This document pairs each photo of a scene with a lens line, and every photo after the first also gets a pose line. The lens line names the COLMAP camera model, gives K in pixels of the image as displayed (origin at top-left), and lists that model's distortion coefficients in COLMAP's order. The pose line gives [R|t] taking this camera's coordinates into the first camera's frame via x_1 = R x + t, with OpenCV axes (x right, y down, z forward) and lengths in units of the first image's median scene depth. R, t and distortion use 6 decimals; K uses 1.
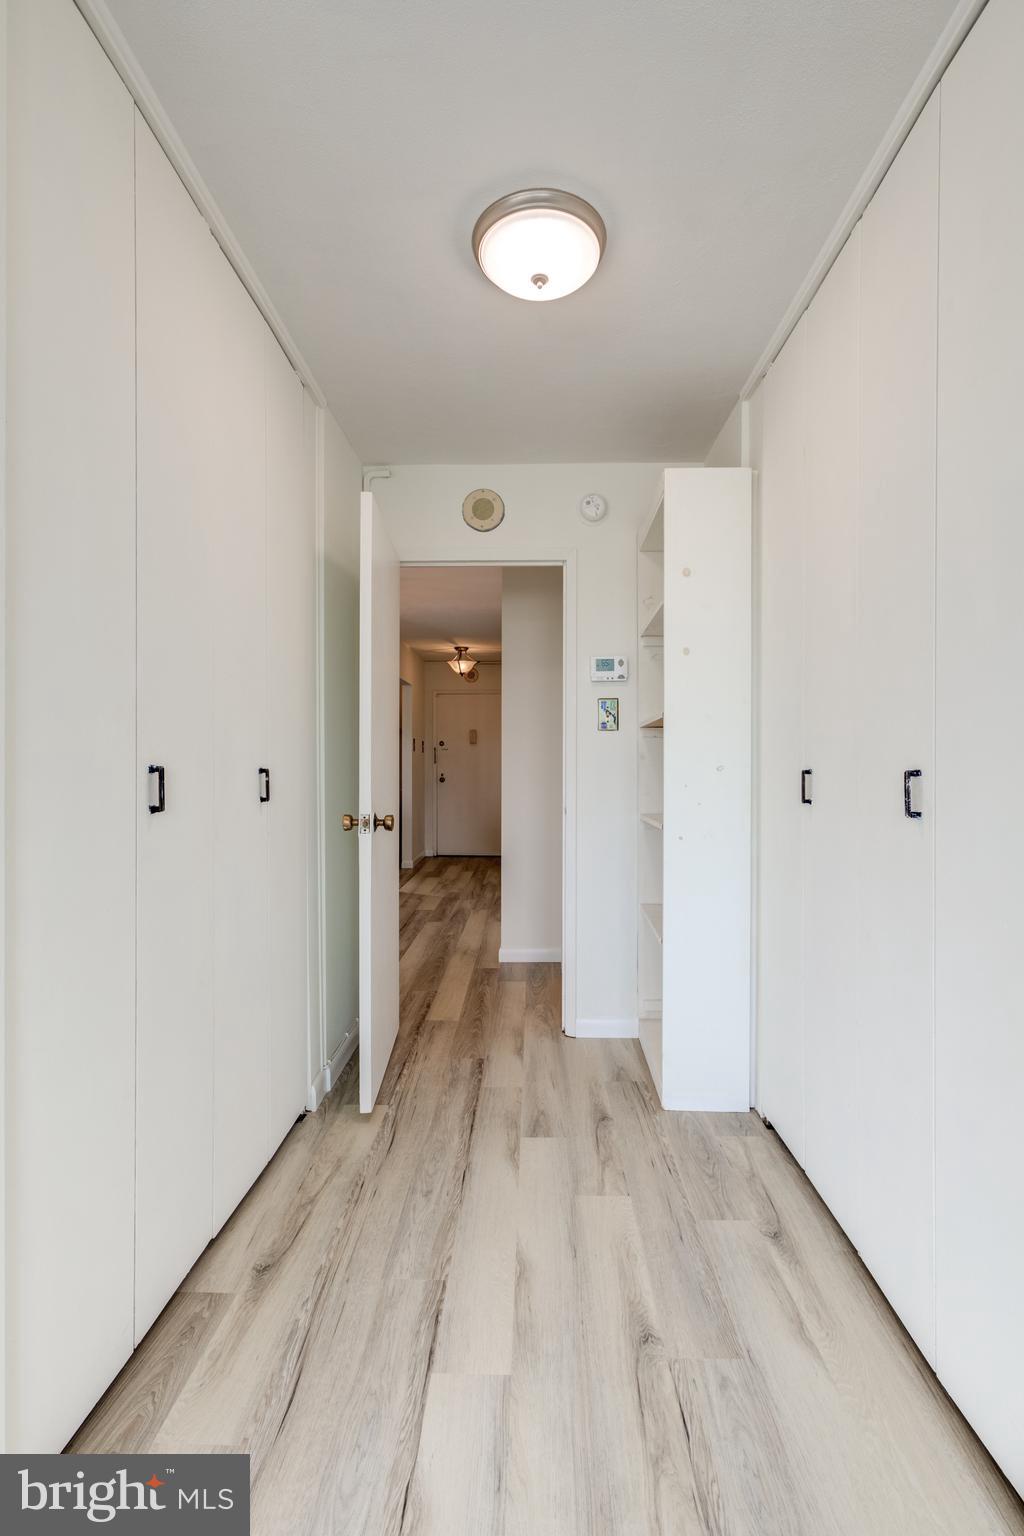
lens RADIAL K [[683.7, 0, 510.0], [0, 683.7, 766.9], [0, 0, 1]] dist [-0.005593, 0.002006]
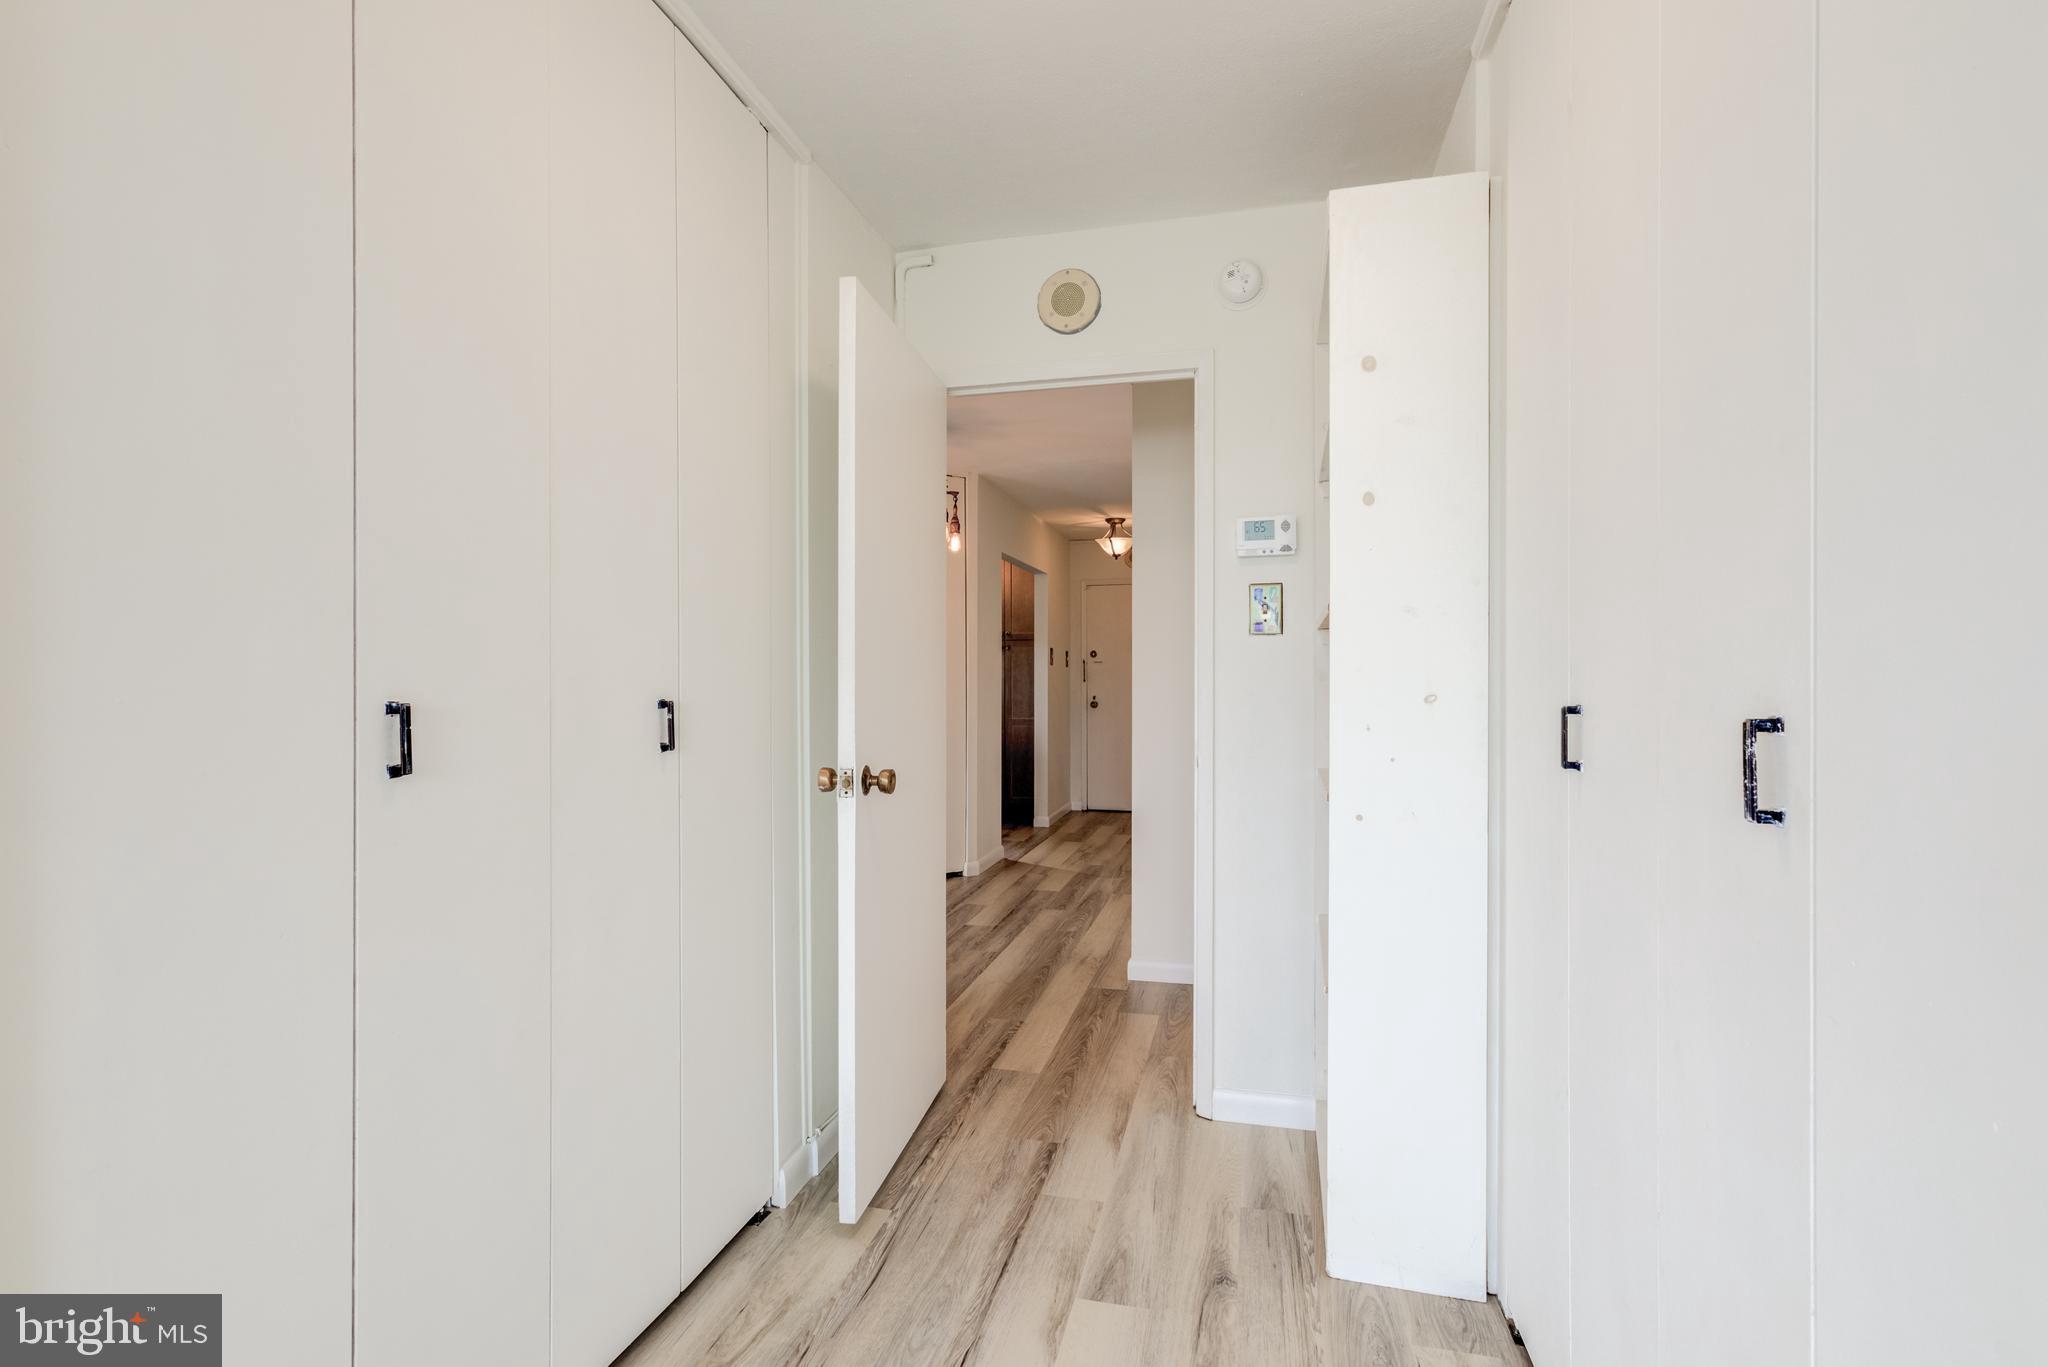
lens RADIAL K [[911.6, 0, 1027.2], [0, 911.6, 683.9], [0, 0, 1]] dist [-0.005593, 0.002006]
pose [[0.976520, -0.001529, -0.215423, 0.137455], [0.001574, 0.999999, 0.000035, -0.010792], [0.215423, -0.000374, 0.976521, 0.171975]]
